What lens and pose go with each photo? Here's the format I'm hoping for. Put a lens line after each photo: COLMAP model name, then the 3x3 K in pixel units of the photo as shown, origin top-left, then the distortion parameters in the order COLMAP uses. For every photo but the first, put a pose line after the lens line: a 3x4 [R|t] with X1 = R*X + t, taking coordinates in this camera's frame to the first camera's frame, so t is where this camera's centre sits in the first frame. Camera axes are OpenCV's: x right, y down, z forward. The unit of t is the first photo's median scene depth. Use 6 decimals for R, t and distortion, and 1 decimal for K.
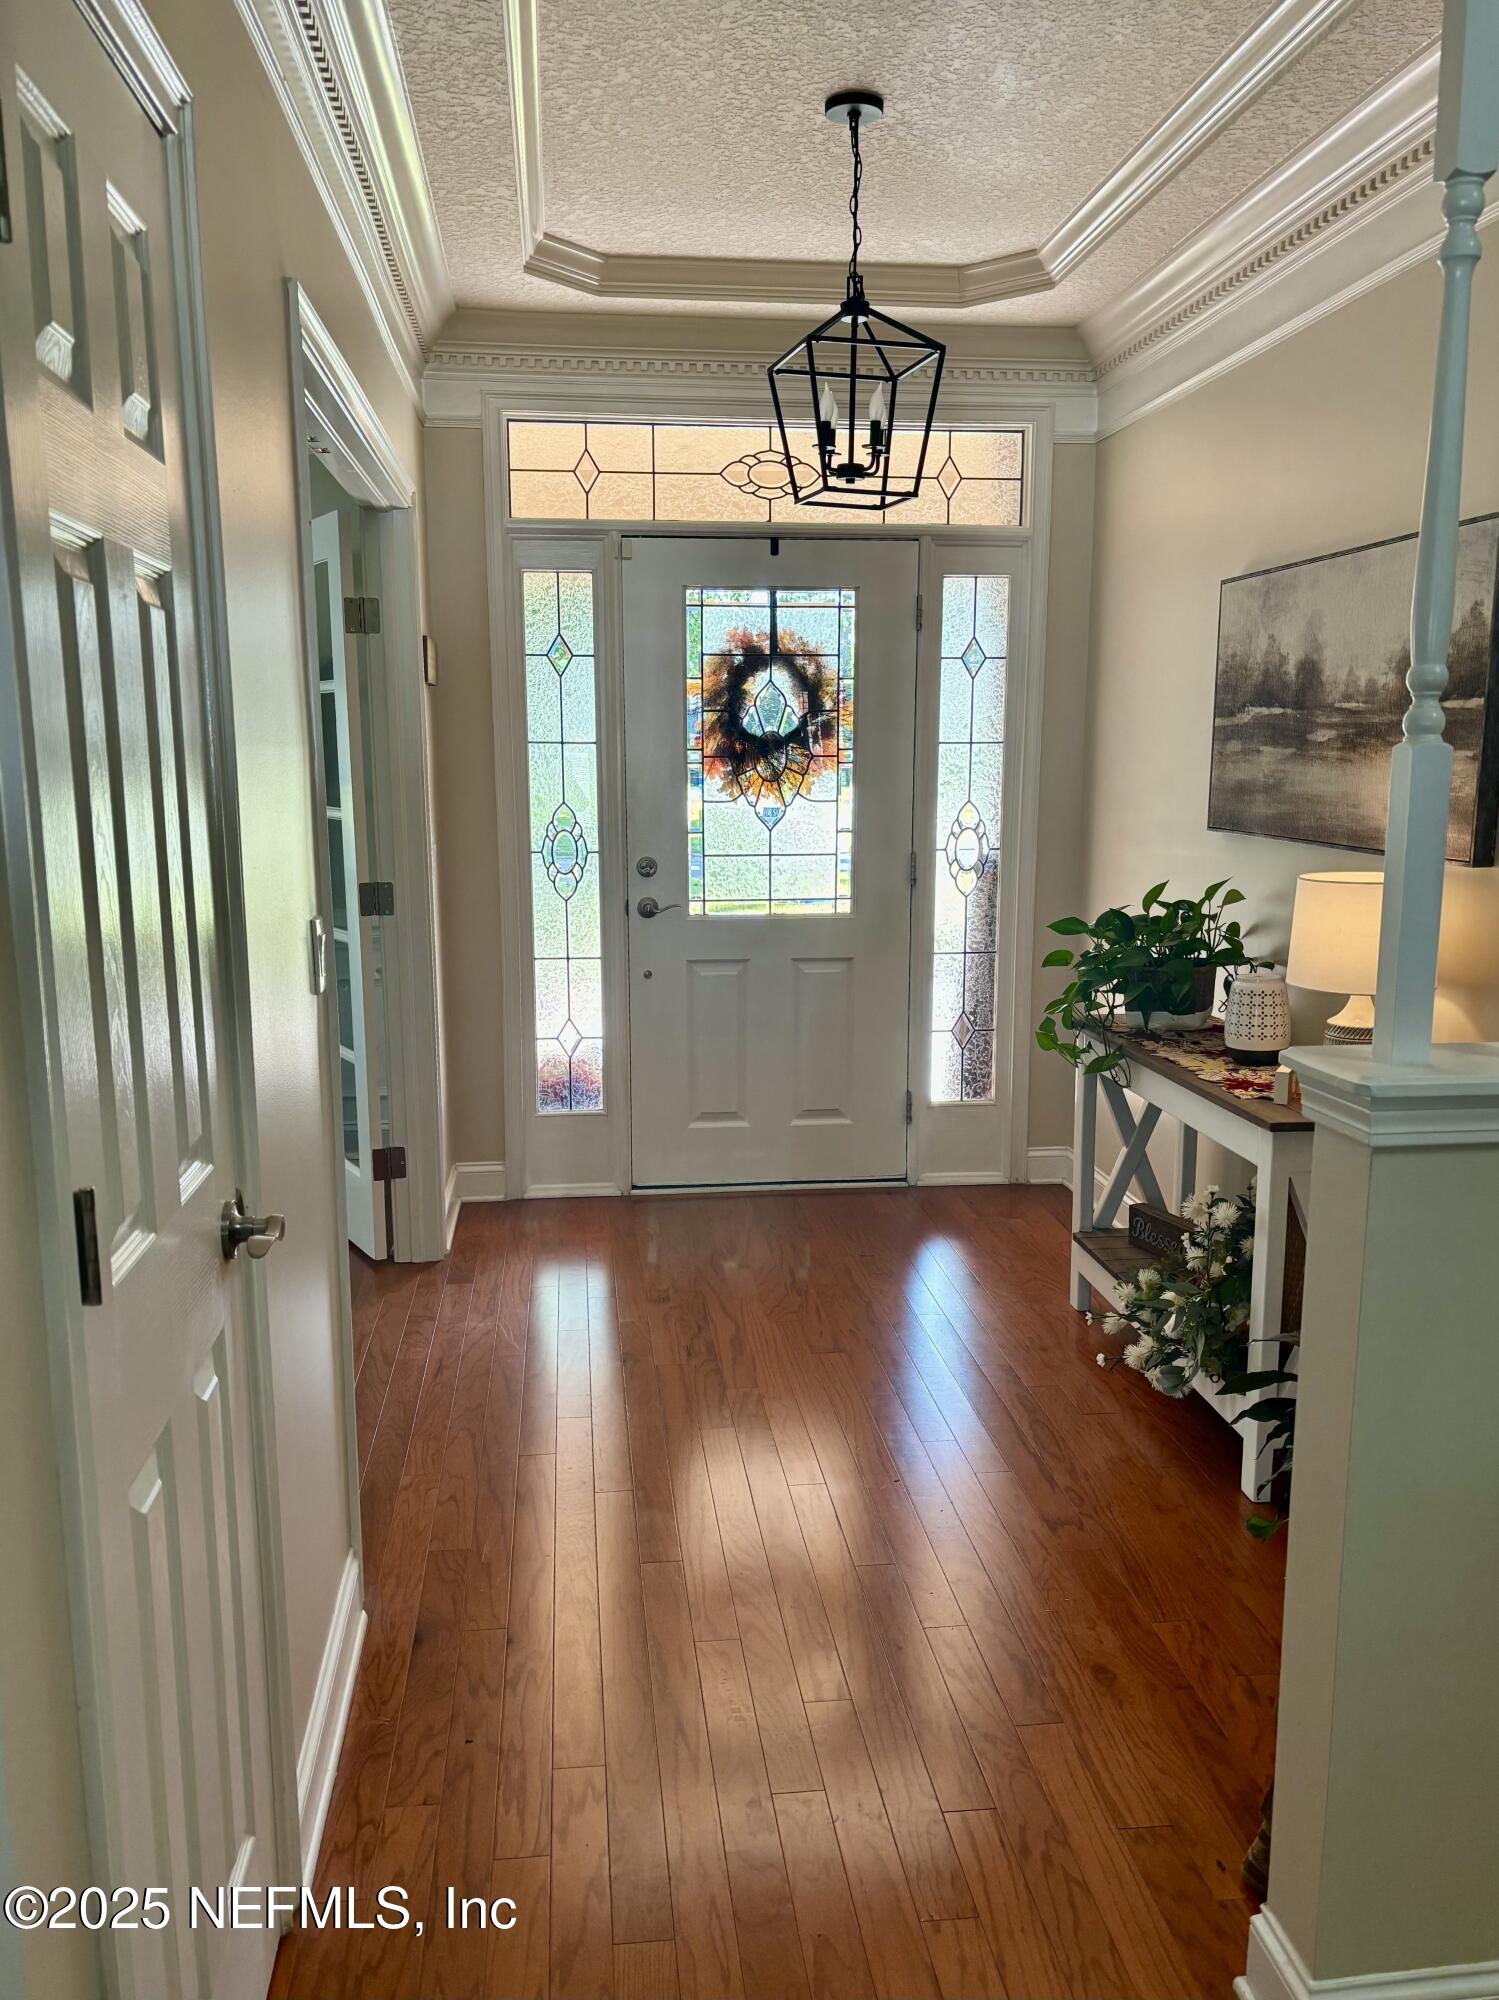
lens RADIAL K [[1577.6, 0, 749.5], [0, 1577.6, 1000.0], [0, 0, 1]] dist [-0.001700, -0.015029]
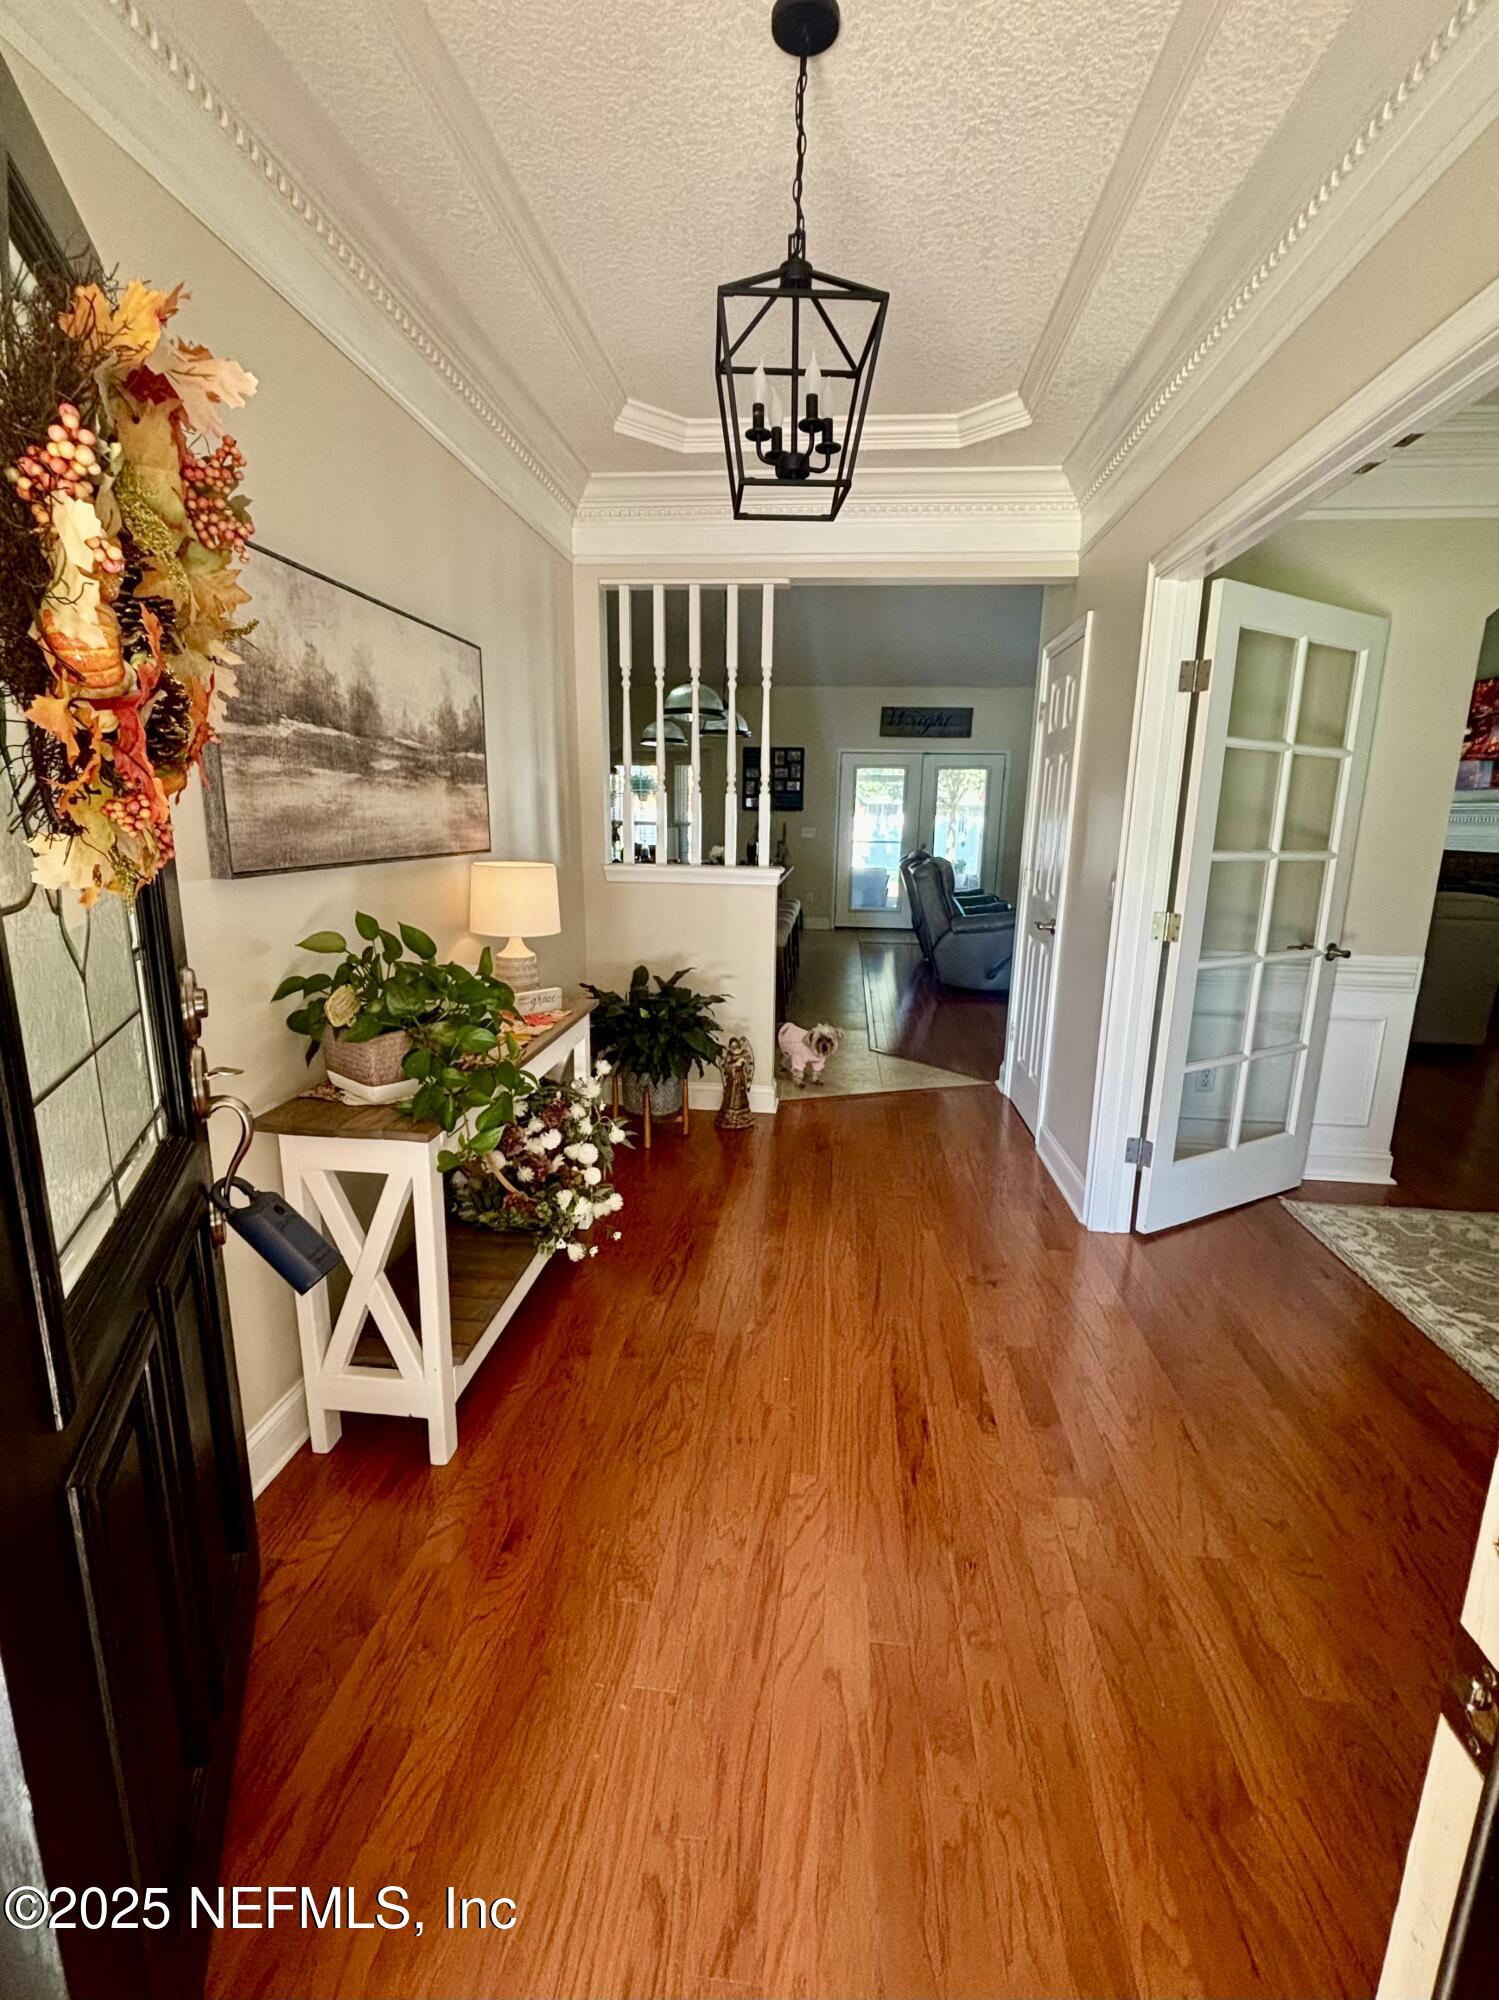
lens RADIAL K [[896.7, 0, 749.5], [0, 896.7, 1000.0], [0, 0, 1]] dist [-0.046723, 0.000513]
pose [[-0.976341, -0.052846, 0.209678, -0.032826], [0.025290, 0.935116, 0.353438, -0.224265], [-0.214751, 0.350379, -0.911656, 1.556948]]
